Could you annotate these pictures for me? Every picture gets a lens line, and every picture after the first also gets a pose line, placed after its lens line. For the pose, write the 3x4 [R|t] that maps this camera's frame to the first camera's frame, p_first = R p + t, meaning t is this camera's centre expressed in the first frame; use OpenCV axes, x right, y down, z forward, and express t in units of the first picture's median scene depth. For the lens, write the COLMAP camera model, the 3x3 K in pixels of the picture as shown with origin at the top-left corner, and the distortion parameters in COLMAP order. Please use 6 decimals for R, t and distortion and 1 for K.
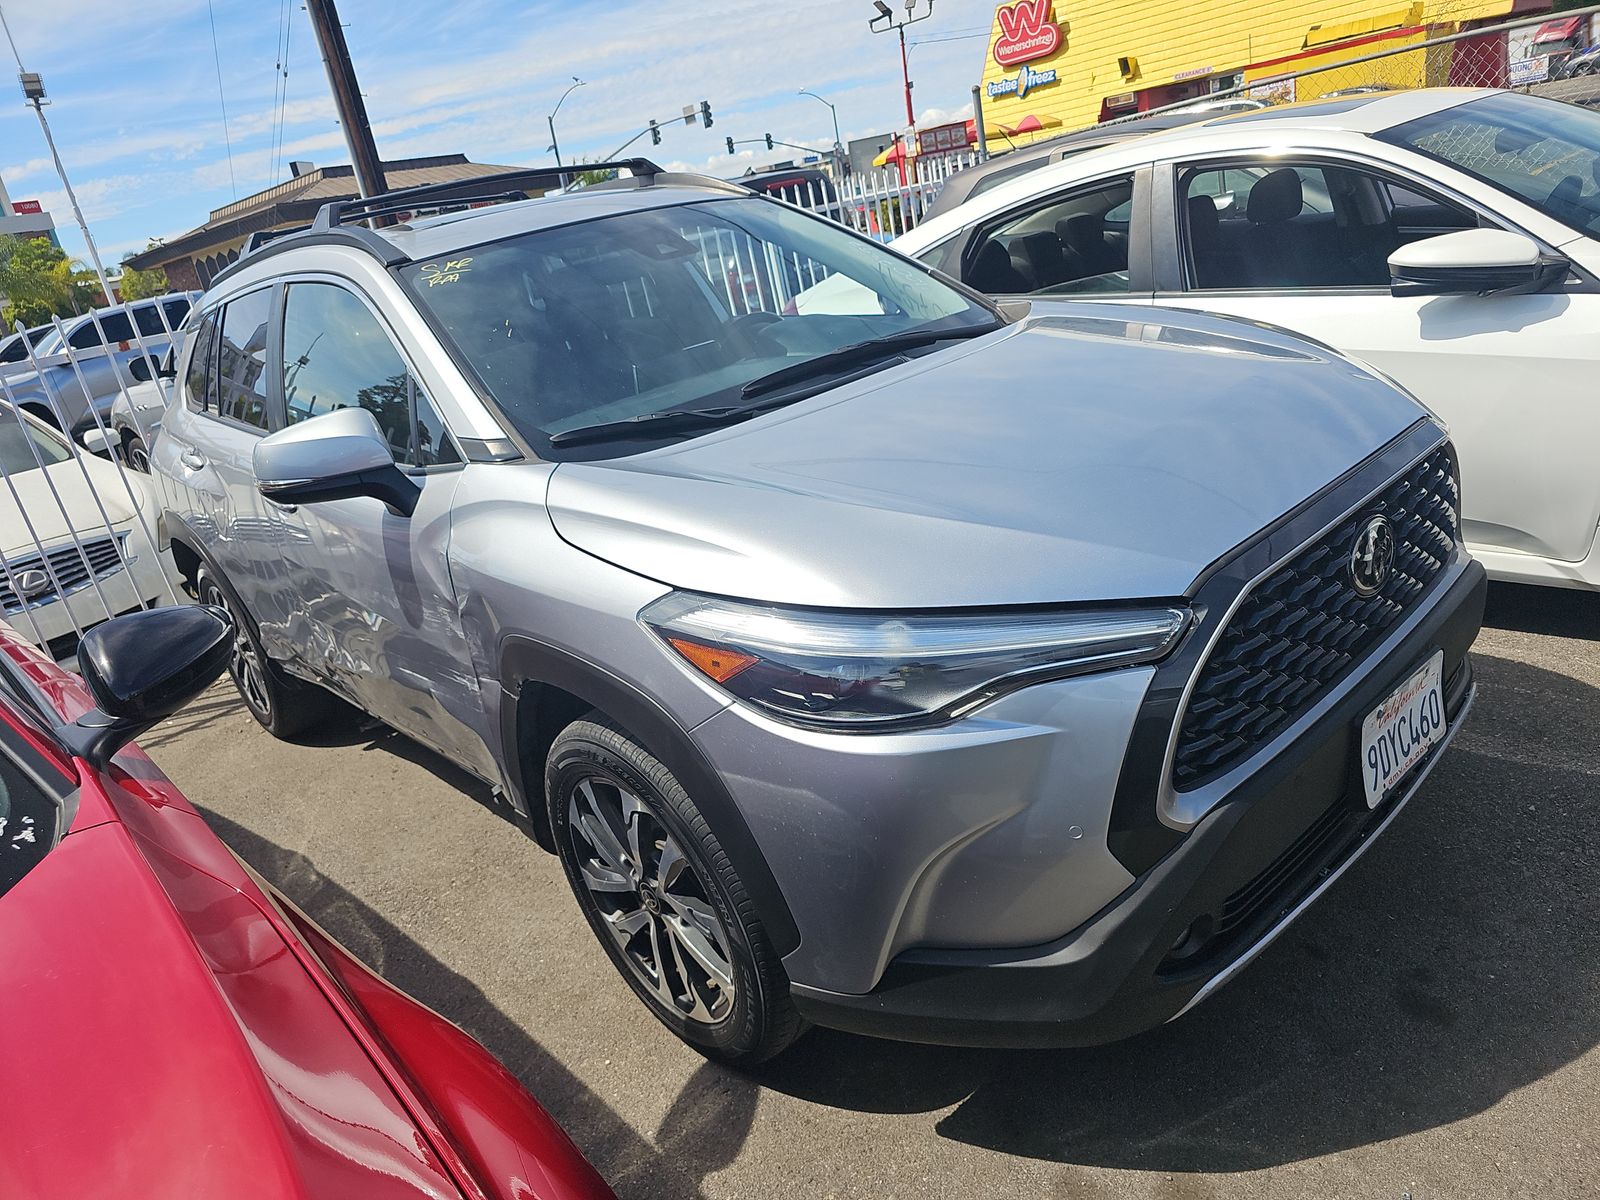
lens RADIAL K [[1089.2, 0, 801.0], [0, 1089.2, 604.0], [0, 0, 1]] dist [0.017325, -0.013946]
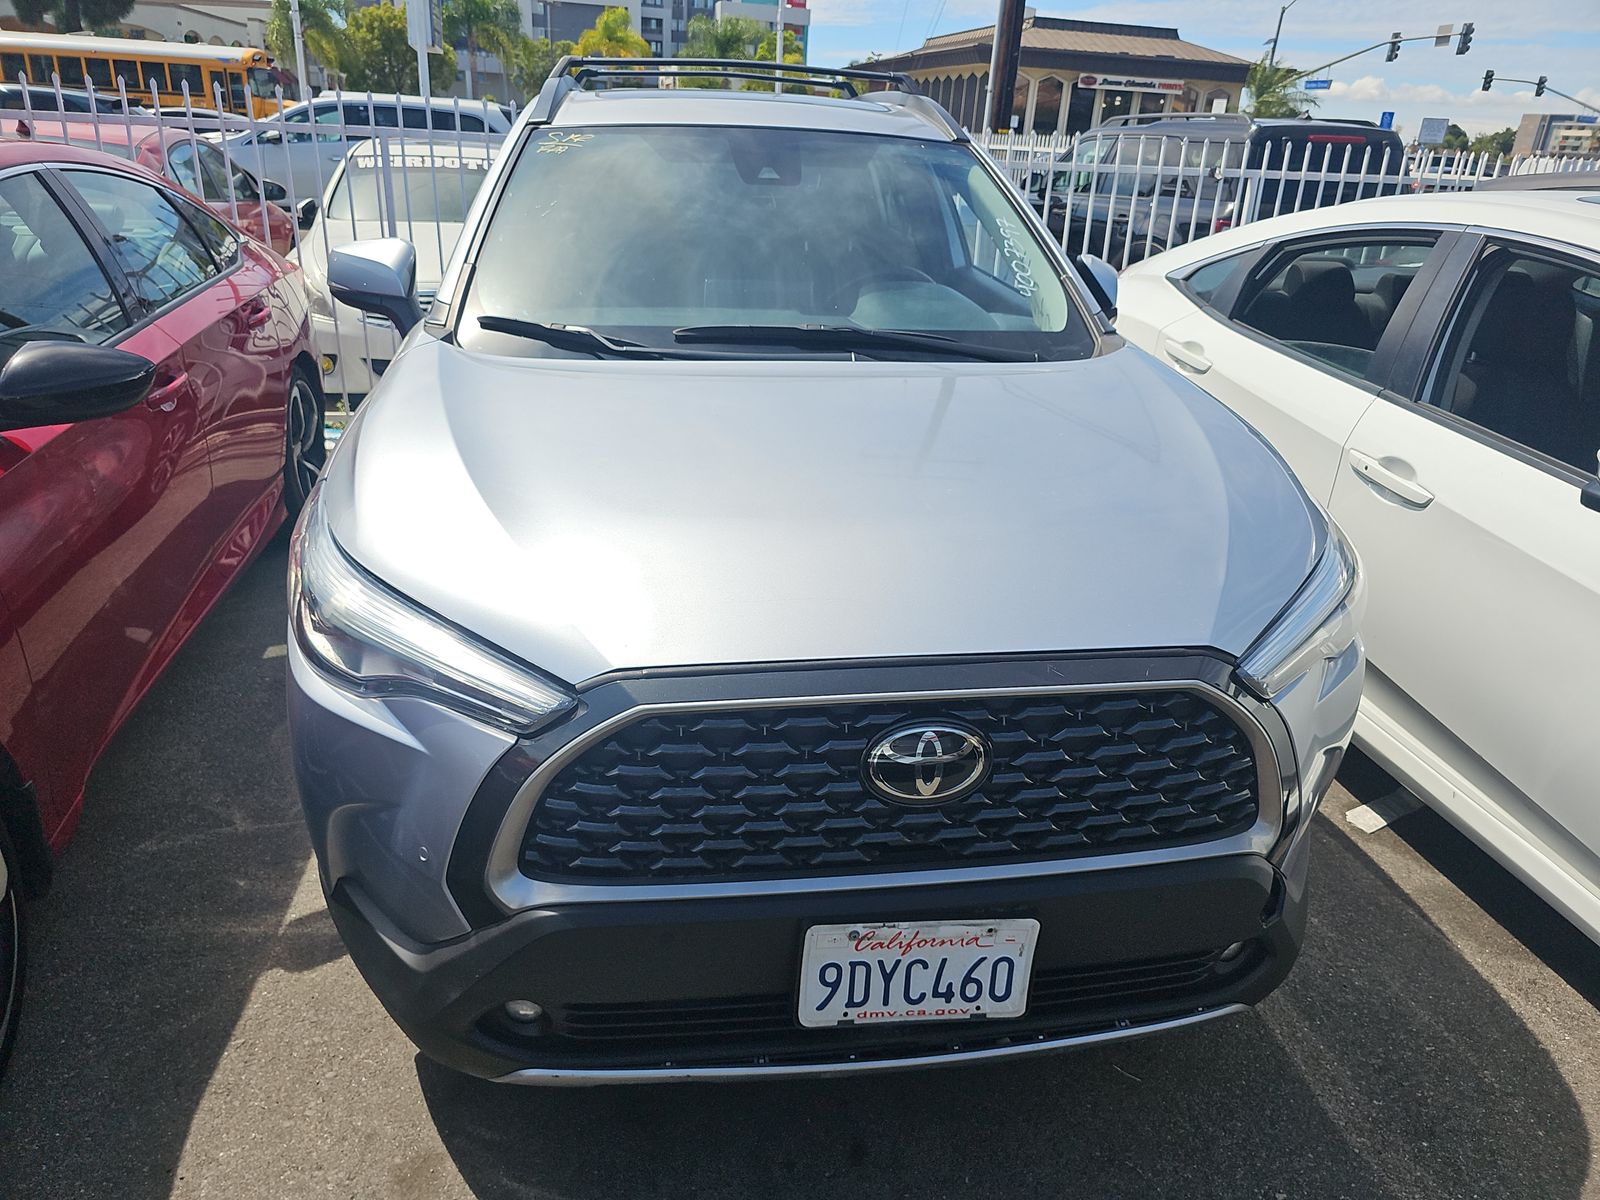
lens RADIAL K [[1089.2, 0, 797.1], [0, 1089.2, 600.9], [0, 0, 1]] dist [0.017325, -0.013946]
pose [[0.807652, 0.416483, -0.417420, 0.331910], [-0.374747, 0.909094, 0.181968, -0.119664], [0.455261, 0.009460, 0.890308, 0.108521]]
